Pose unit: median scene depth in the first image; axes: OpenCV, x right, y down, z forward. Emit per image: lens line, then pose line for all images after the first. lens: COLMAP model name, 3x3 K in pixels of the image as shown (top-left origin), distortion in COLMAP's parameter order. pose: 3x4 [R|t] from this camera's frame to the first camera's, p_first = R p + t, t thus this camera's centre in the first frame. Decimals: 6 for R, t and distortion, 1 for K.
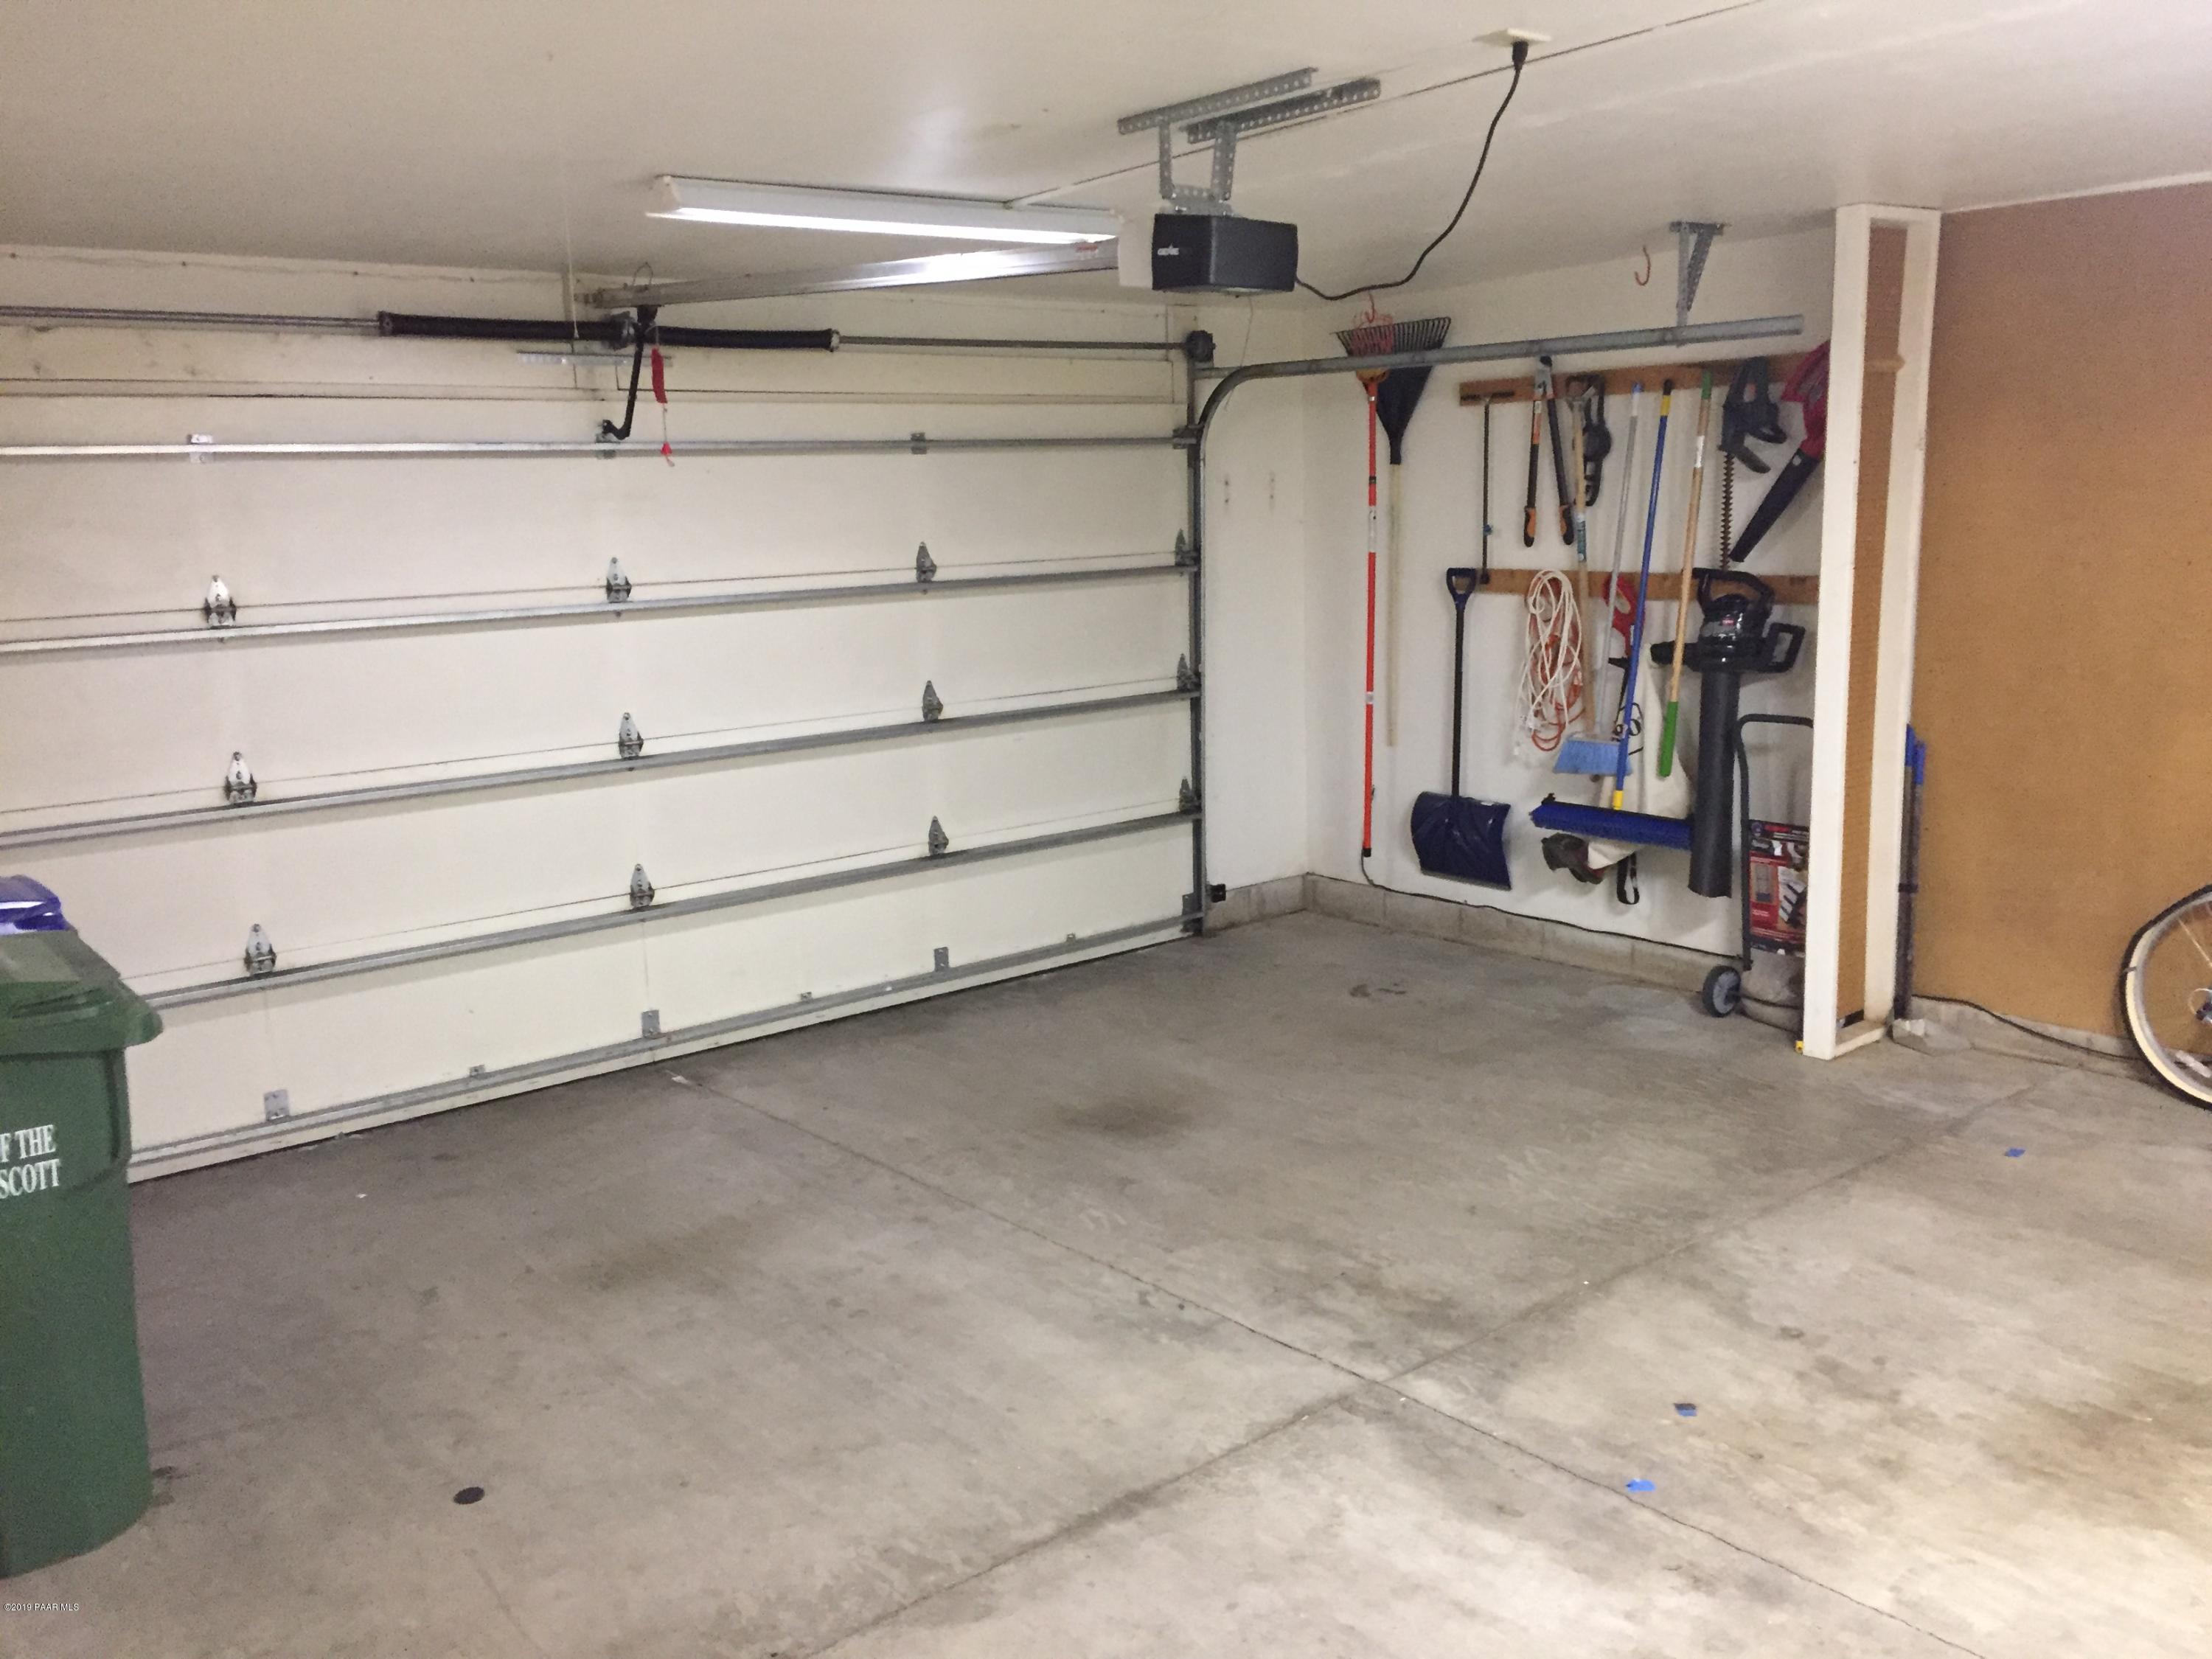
lens RADIAL K [[1924.5, 0, 1106.9], [0, 1924.5, 830.4], [0, 0, 1]] dist [0.068772, -0.088034]
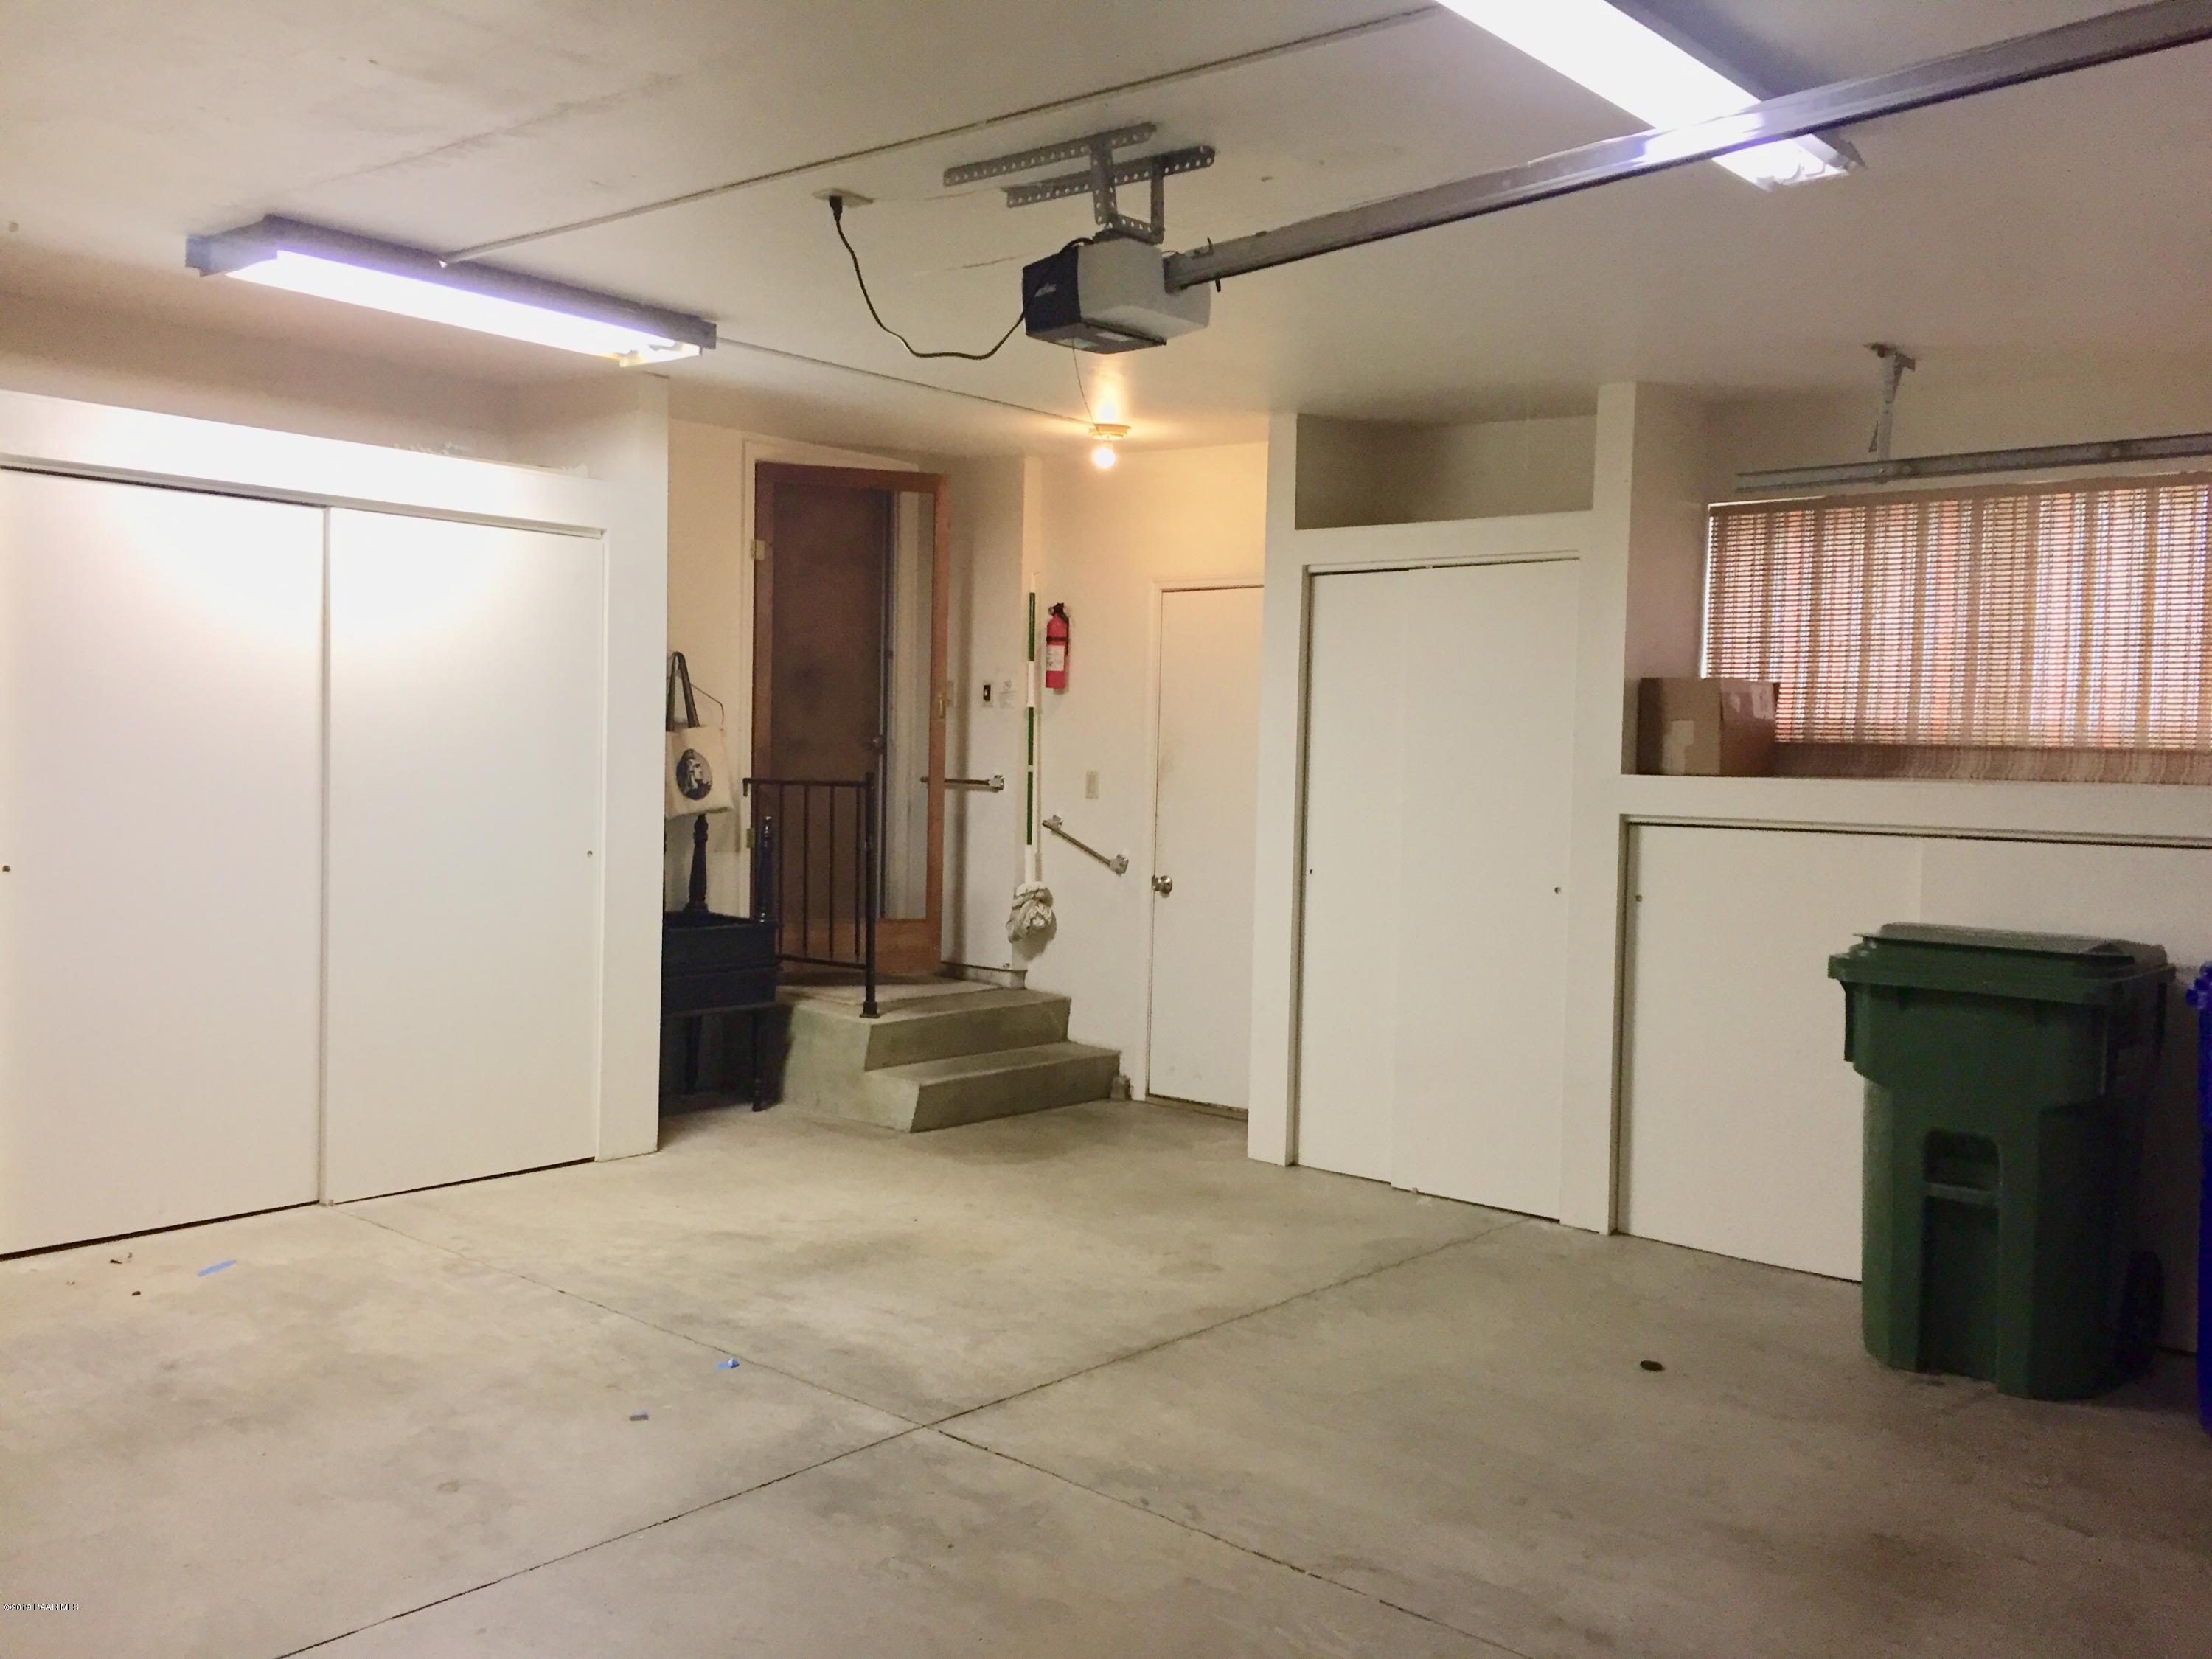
lens RADIAL K [[1924.5, 0, 1106.2], [0, 1924.5, 827.1], [0, 0, 1]] dist [0.068772, -0.088034]
pose [[-0.986005, 0.009145, -0.166463, 0.214976], [-0.027843, 0.975437, 0.218510, -0.250010], [0.164372, 0.220087, -0.961532, 1.944667]]
